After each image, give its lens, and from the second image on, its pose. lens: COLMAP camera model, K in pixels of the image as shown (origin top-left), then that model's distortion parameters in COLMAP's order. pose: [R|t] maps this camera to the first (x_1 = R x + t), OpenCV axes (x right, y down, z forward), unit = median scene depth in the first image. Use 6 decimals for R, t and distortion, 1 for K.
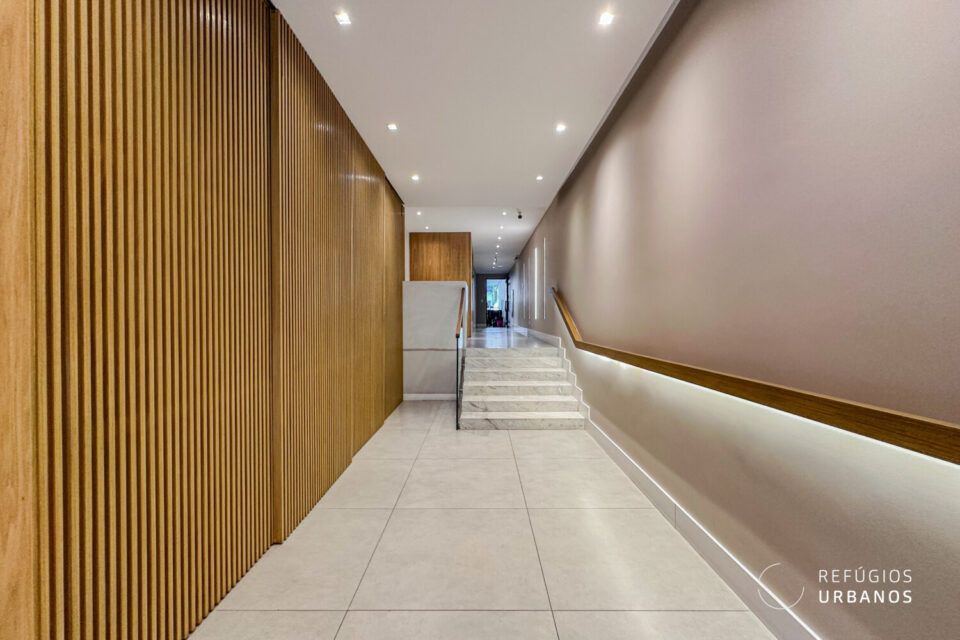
lens RADIAL K [[382.2, 0, 478.6], [0, 382.2, 320.0], [0, 0, 1]] dist [-0.000363, 0.000022]
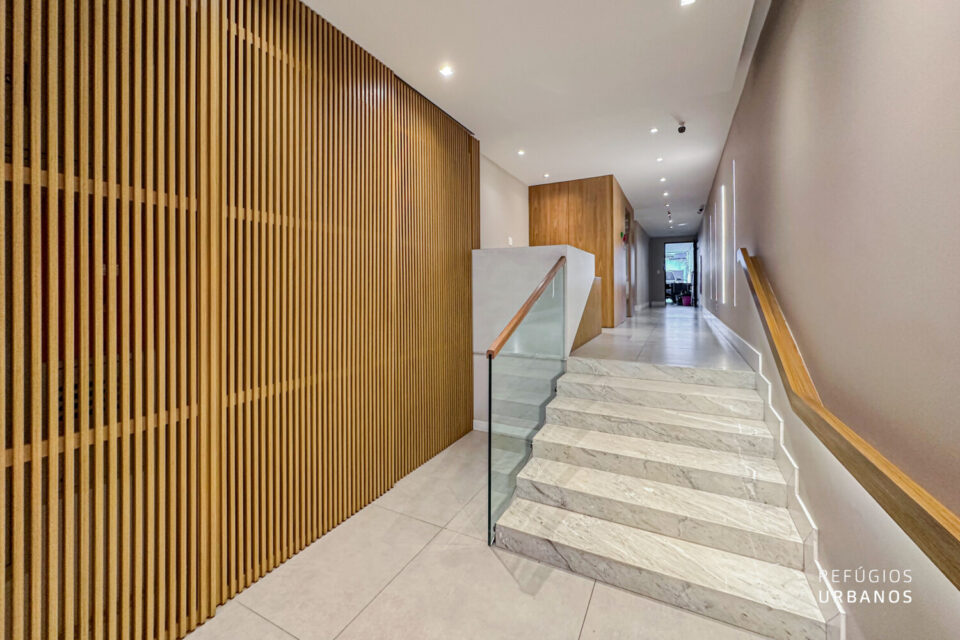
lens RADIAL K [[382.2, 0, 483.3], [0, 382.2, 286.3], [0, 0, 1]] dist [-0.000363, 0.000022]
pose [[0.891681, -0.002479, -0.452658, 0.085352], [-0.002939, 0.999932, -0.011266, -0.021824], [0.452655, 0.011376, 0.891613, 0.294620]]
